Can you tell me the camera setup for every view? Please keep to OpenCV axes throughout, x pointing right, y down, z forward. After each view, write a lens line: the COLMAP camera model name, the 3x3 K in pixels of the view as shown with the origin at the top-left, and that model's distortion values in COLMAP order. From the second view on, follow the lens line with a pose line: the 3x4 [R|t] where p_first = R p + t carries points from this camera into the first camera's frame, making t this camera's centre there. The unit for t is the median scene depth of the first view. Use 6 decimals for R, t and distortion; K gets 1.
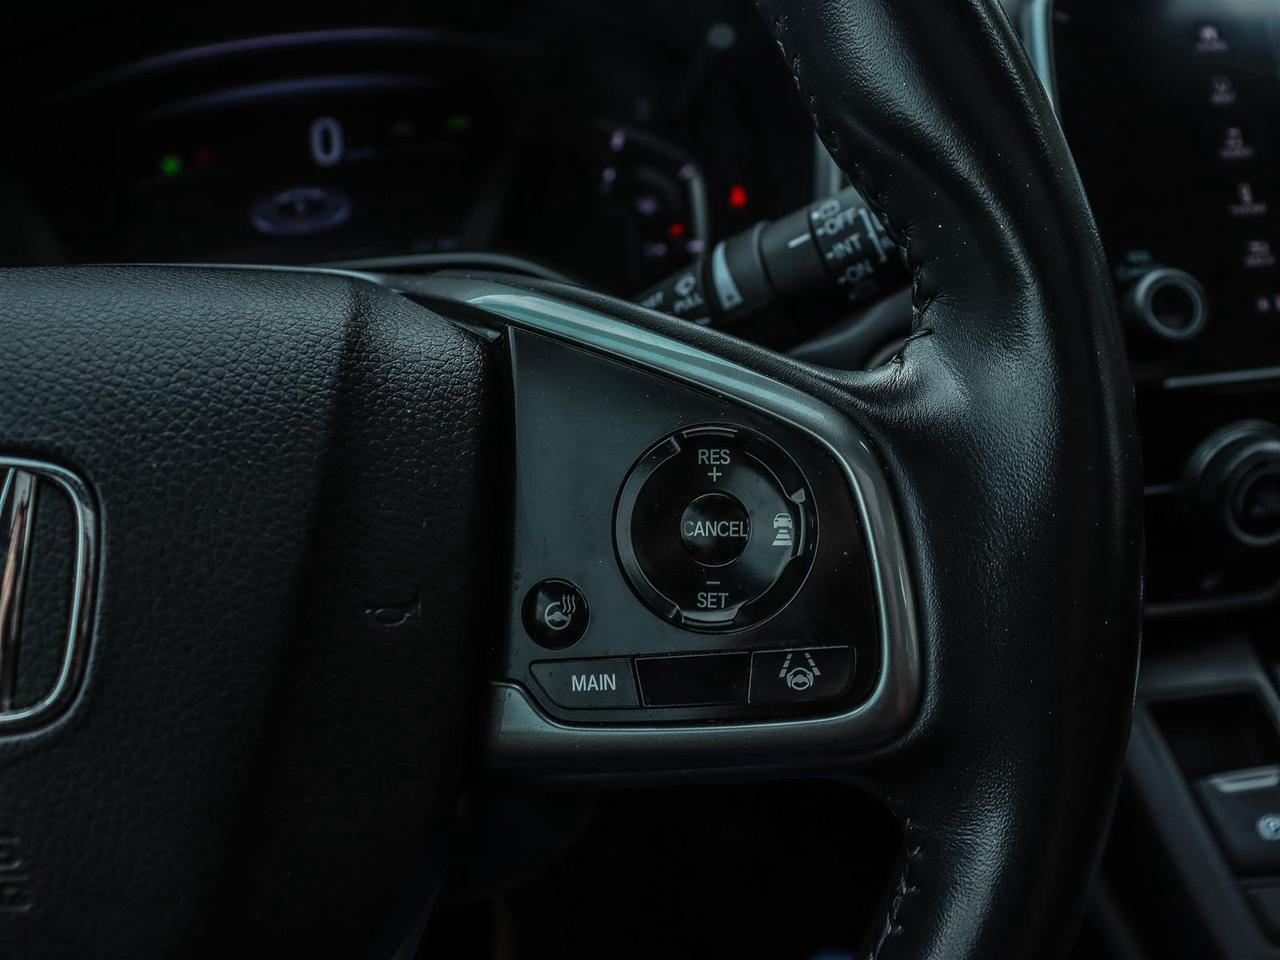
lens RADIAL K [[1138.1, 0, 642.4], [0, 1138.1, 512.2], [0, 0, 1]] dist [-0.123474, 0.004191]
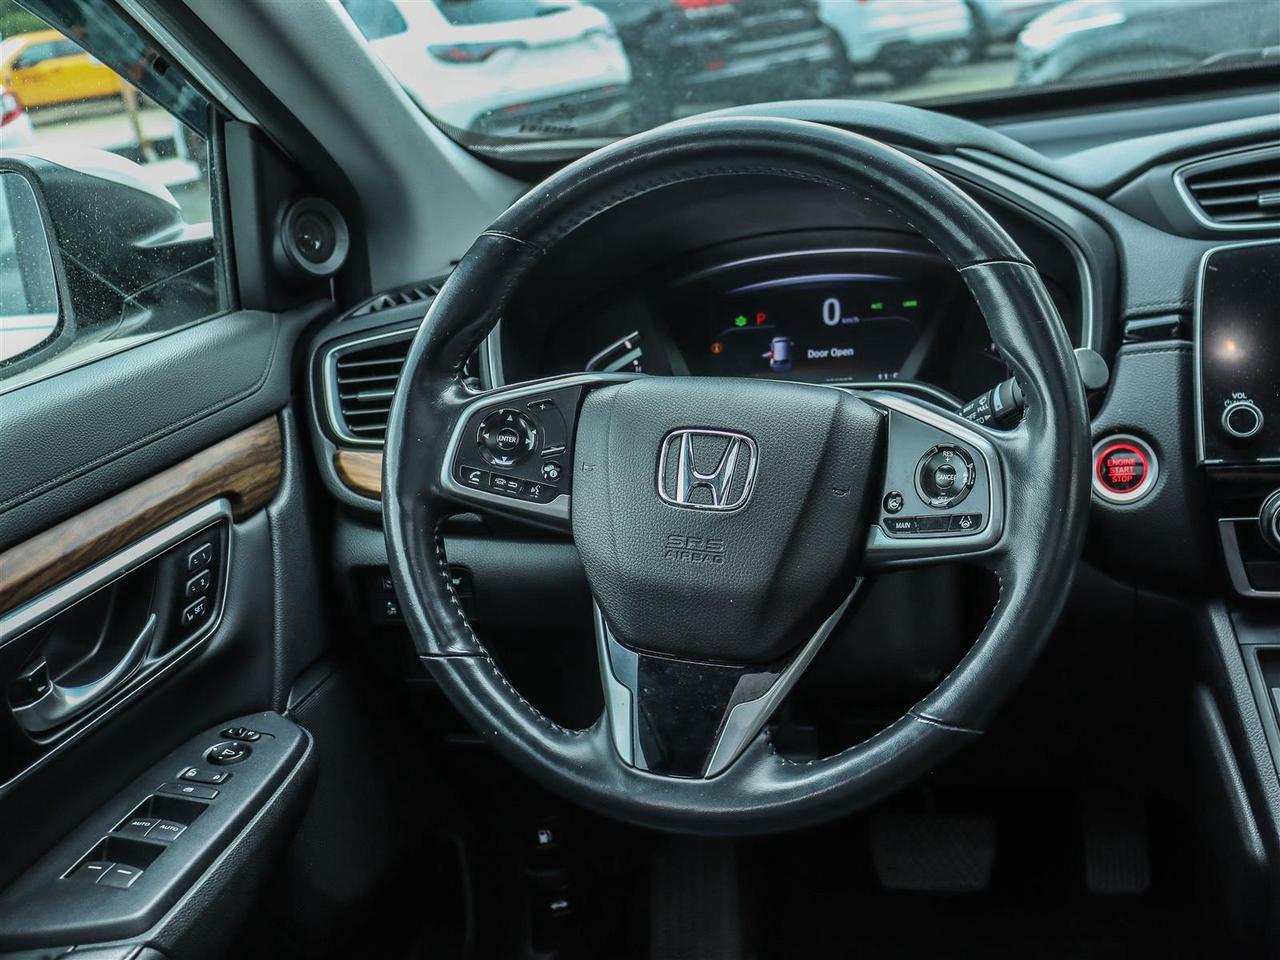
lens RADIAL K [[1518.0, 0, 646.1], [0, 1518.0, 484.0], [0, 0, 1]] dist [-0.106370, 0.198836]
pose [[0.928141, 0.065232, -0.366468, 0.759264], [-0.119556, 0.984602, -0.127535, 0.611876], [0.352506, 0.162184, 0.921649, -2.848348]]
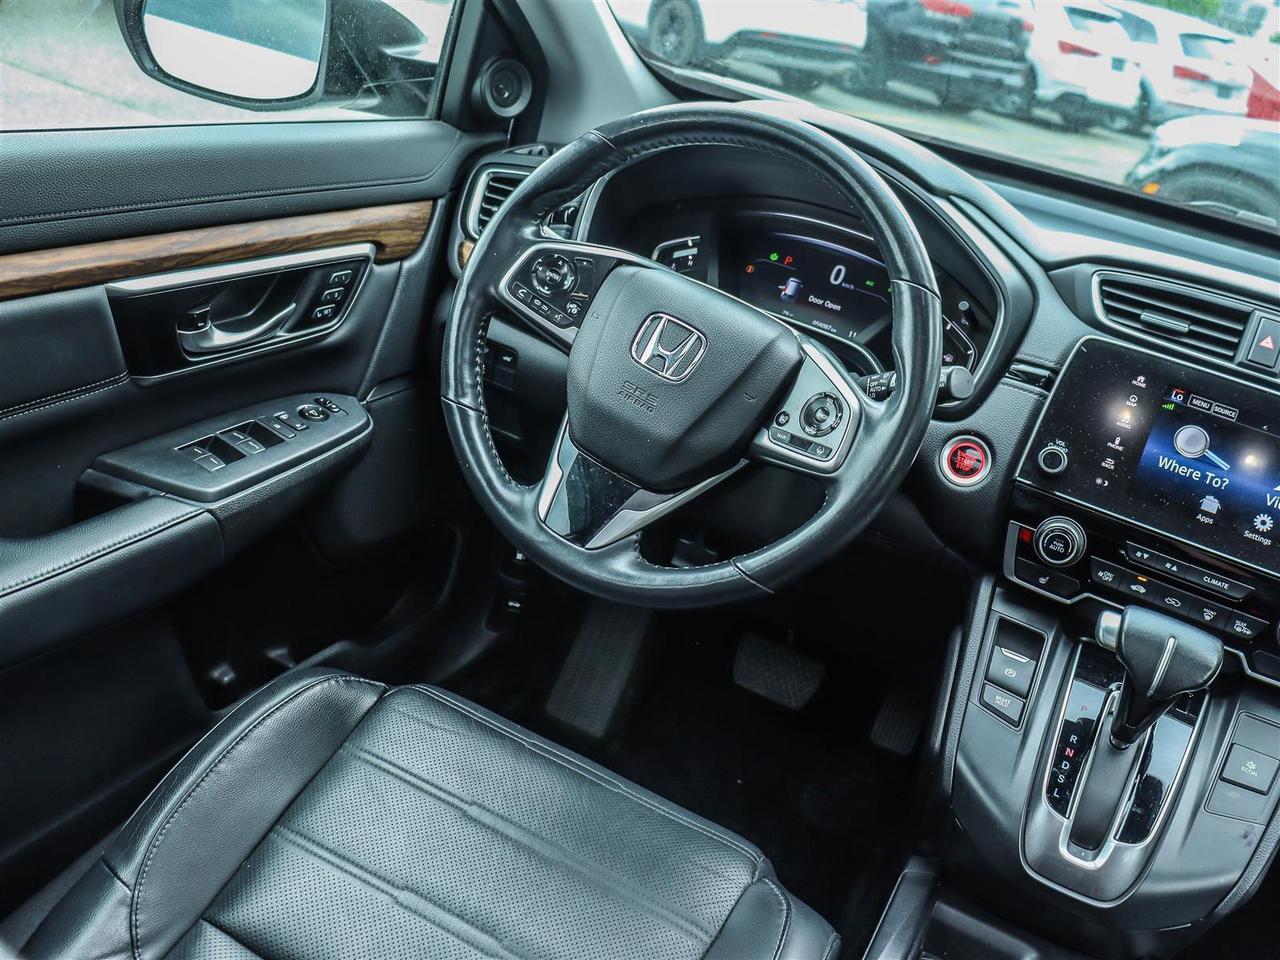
lens RADIAL K [[1179.9, 0, 640.0], [0, 1179.9, 480.0], [0, 0, 1]] dist [-0.179012, 0.156183]
pose [[0.795890, 0.446994, -0.408356, 1.341692], [-0.481347, 0.876278, 0.021040, 0.436571], [0.367238, 0.179815, 0.912580, -3.028989]]
